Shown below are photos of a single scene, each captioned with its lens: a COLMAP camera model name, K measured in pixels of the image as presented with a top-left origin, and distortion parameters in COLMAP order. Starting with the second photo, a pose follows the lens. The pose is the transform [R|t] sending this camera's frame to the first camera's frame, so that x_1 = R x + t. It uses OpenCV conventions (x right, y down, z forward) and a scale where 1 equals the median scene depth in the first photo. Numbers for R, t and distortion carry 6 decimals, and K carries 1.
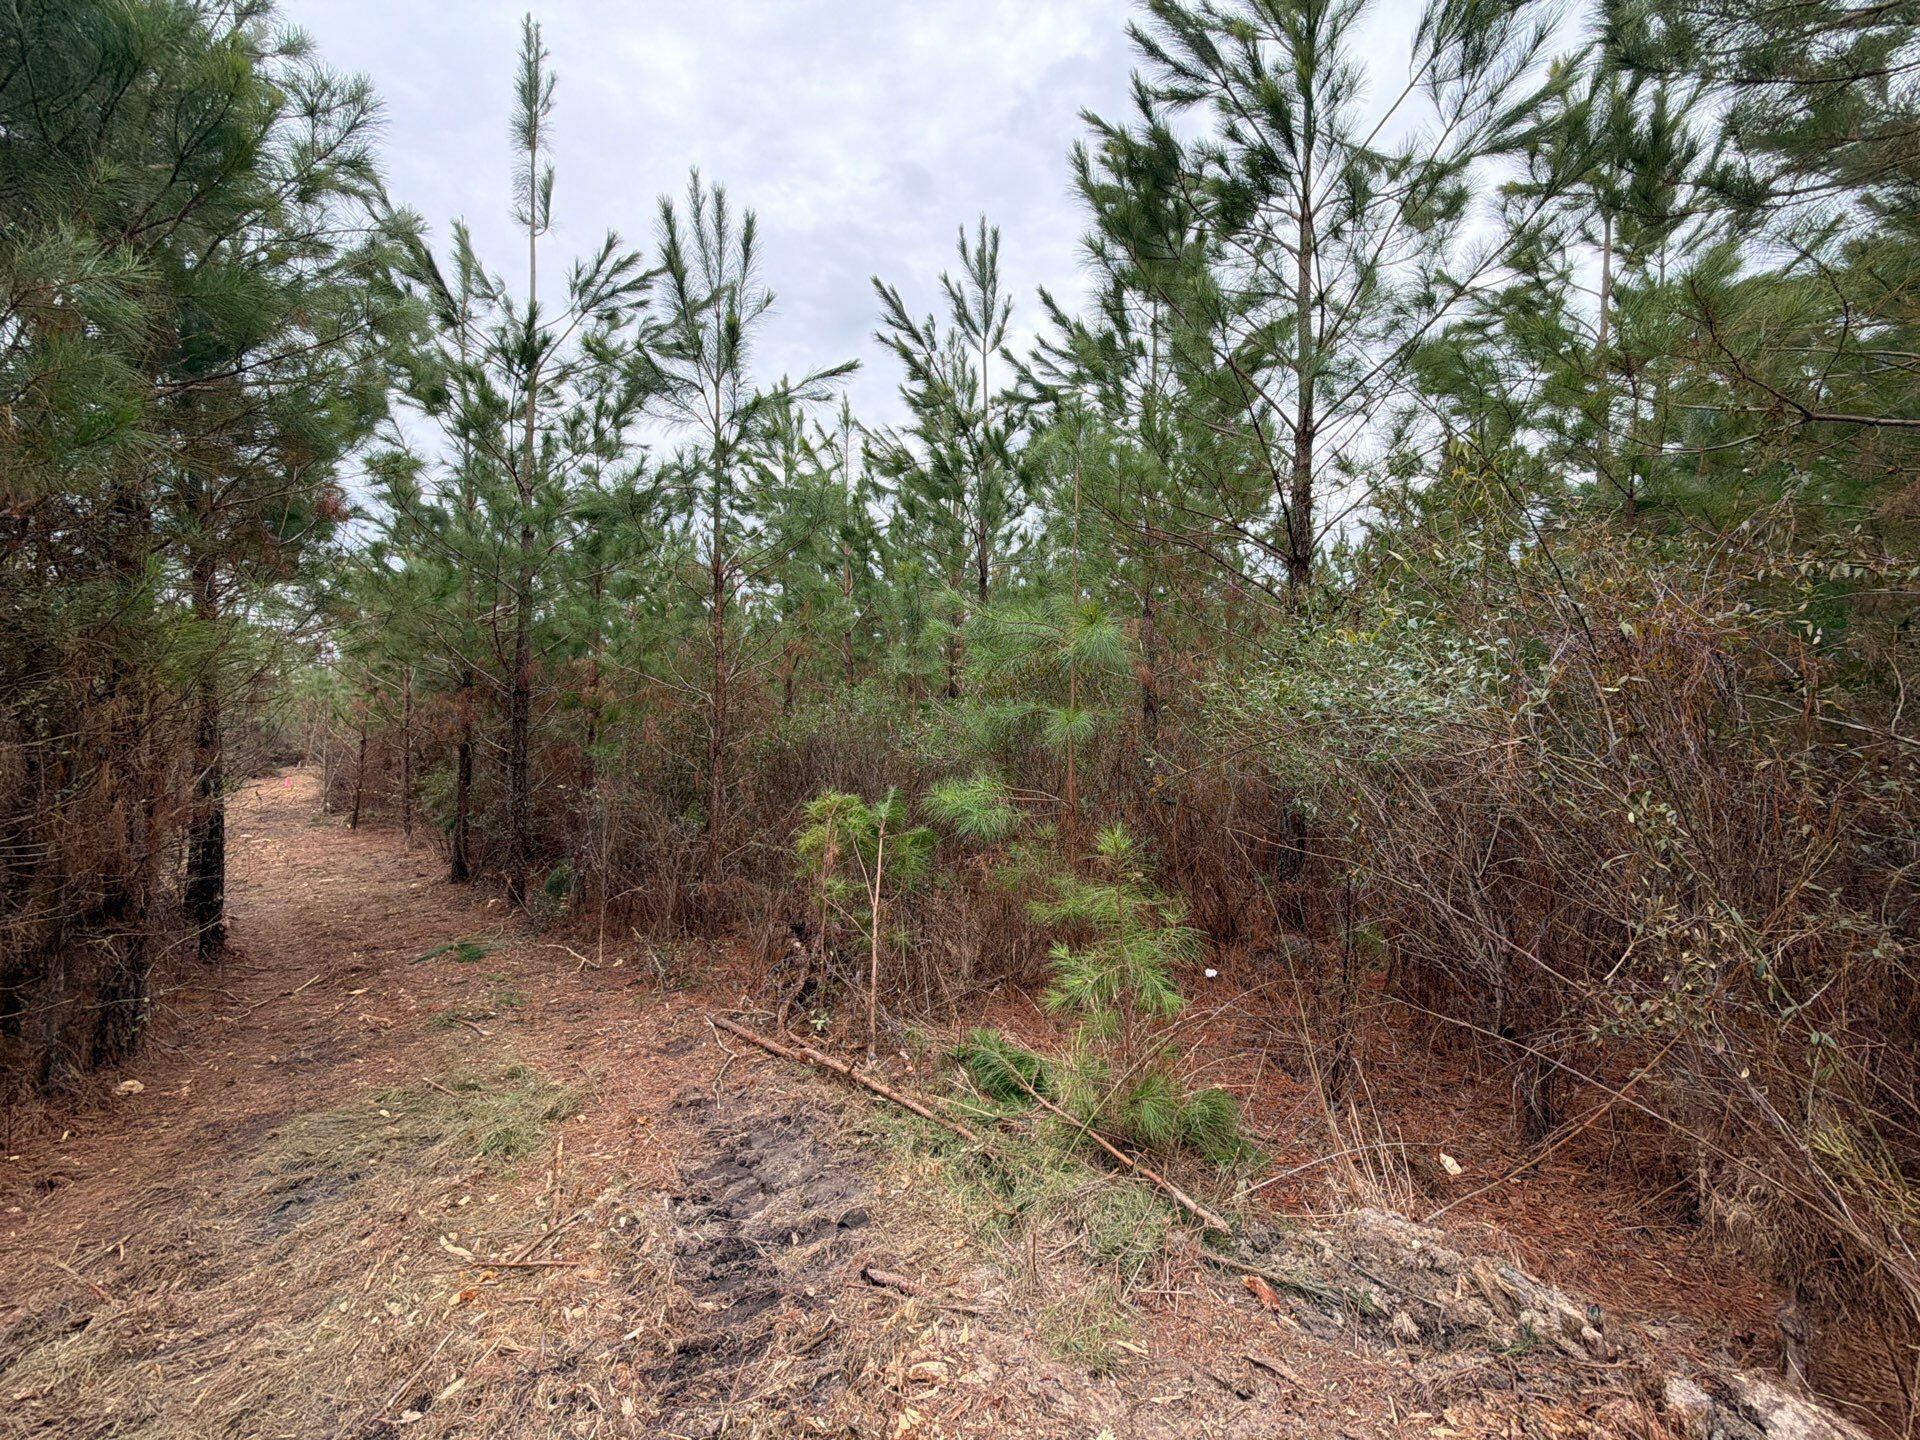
lens RADIAL K [[760.5, 0, 958.9], [0, 760.5, 717.1], [0, 0, 1]] dist [-0.000182, 0.000045]
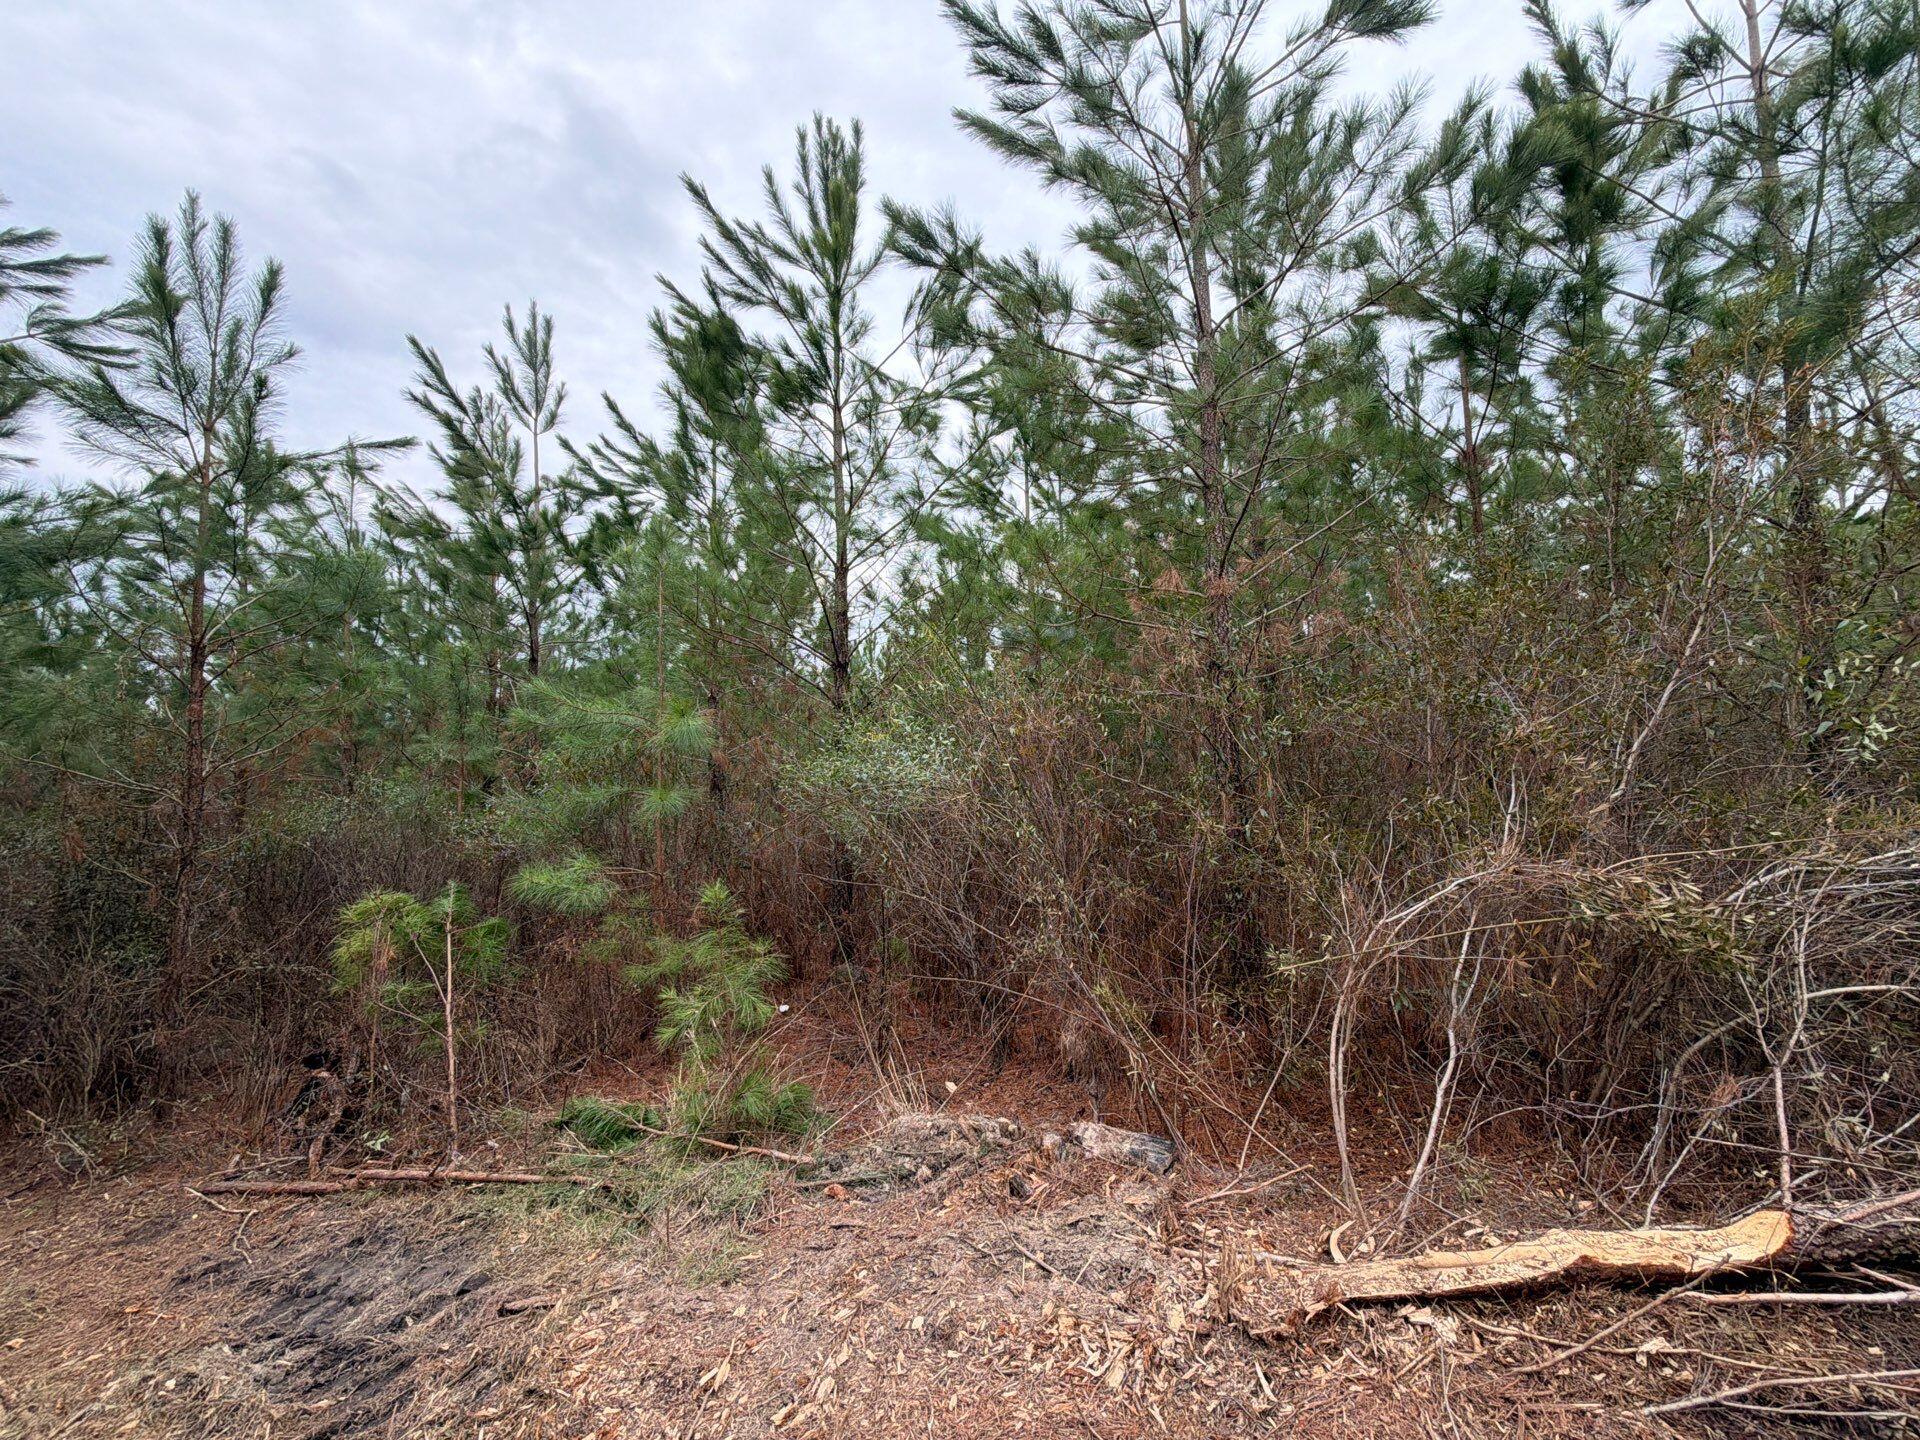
lens RADIAL K [[760.5, 0, 958.9], [0, 760.5, 717.1], [0, 0, 1]] dist [-0.000182, 0.000045]
pose [[0.838403, 0.012194, 0.544914, -0.077437], [0.045275, 0.994737, -0.091919, 0.003984], [-0.543167, 0.101737, 0.833438, -0.156151]]
